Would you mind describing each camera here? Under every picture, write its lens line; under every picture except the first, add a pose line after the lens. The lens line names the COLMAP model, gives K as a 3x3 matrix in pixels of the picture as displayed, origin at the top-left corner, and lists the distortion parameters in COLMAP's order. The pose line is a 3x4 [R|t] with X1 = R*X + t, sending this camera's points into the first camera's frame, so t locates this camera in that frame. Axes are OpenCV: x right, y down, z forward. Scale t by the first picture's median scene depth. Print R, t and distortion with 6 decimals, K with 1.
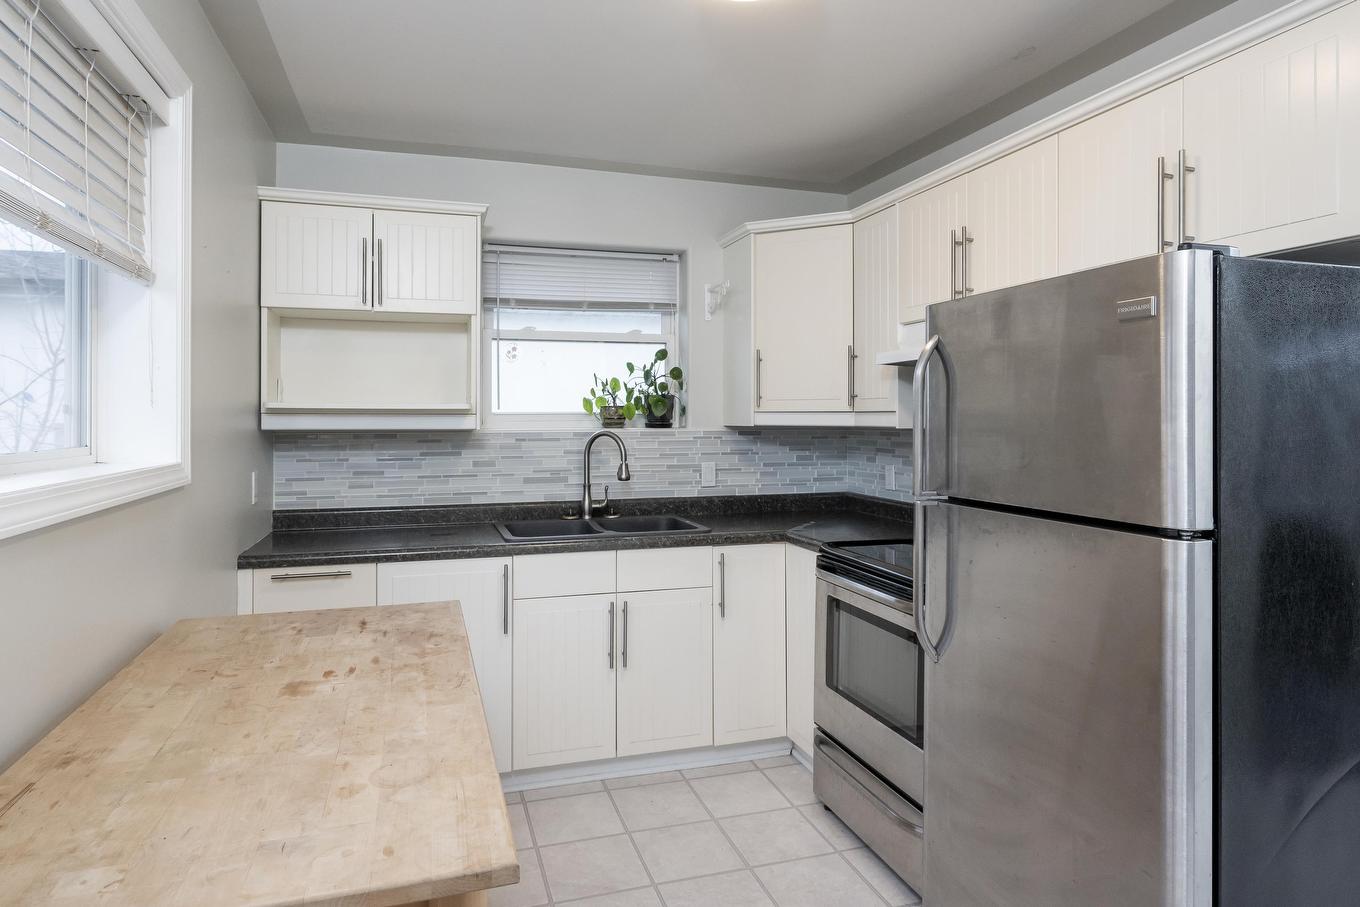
lens RADIAL K [[783.5, 0, 645.6], [0, 783.5, 395.9], [0, 0, 1]] dist [0.000221, 0.000785]
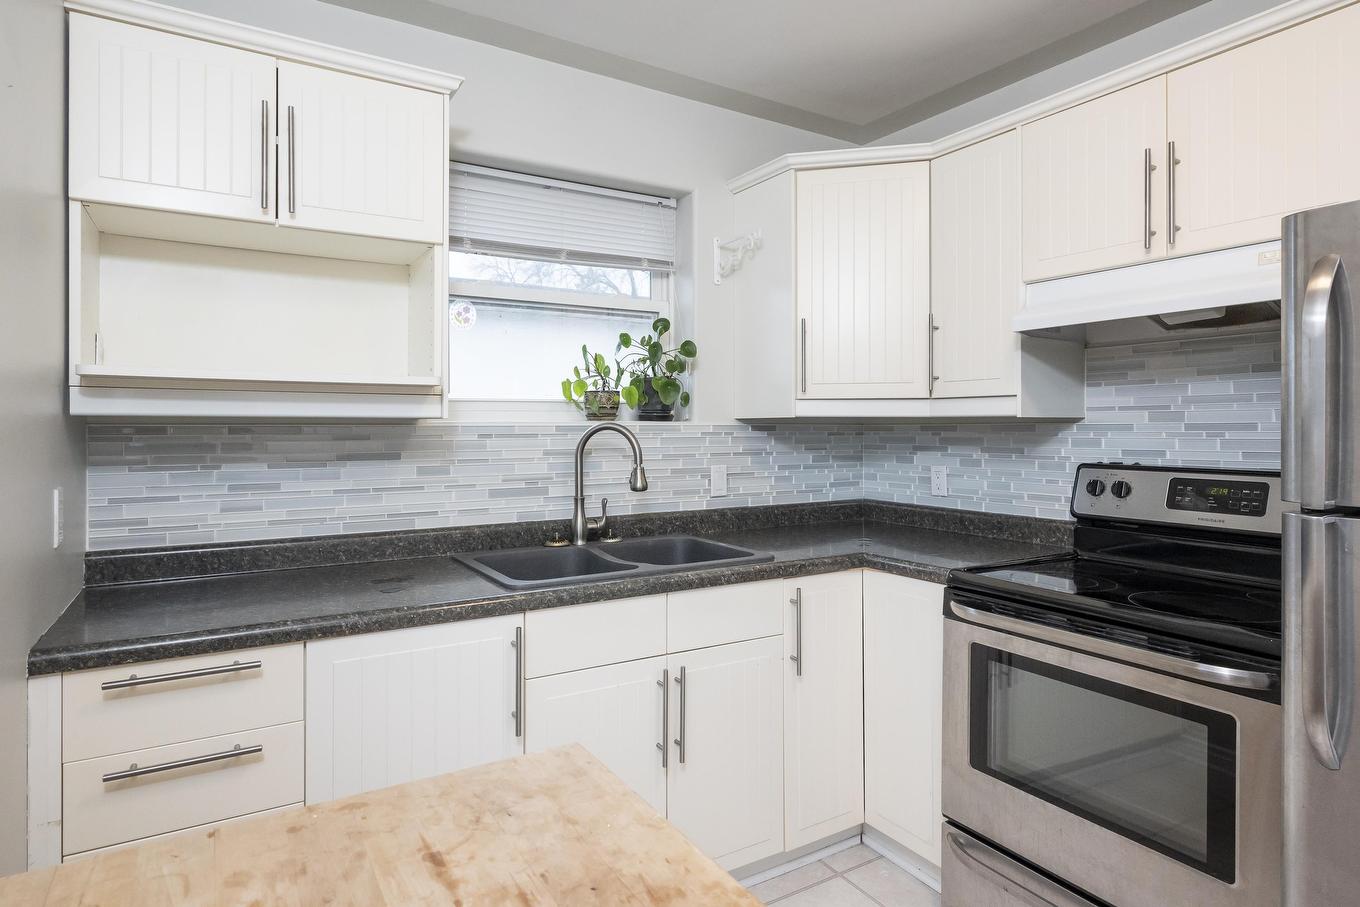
lens RADIAL K [[749.3, 0, 649.6], [0, 749.3, 412.0], [0, 0, 1]] dist [0.001242, 0.000361]
pose [[0.970088, 0.005671, 0.242686, -0.188696], [-0.007599, 0.999947, 0.007009, 0.030198], [-0.242633, -0.008644, 0.970080, 0.325386]]
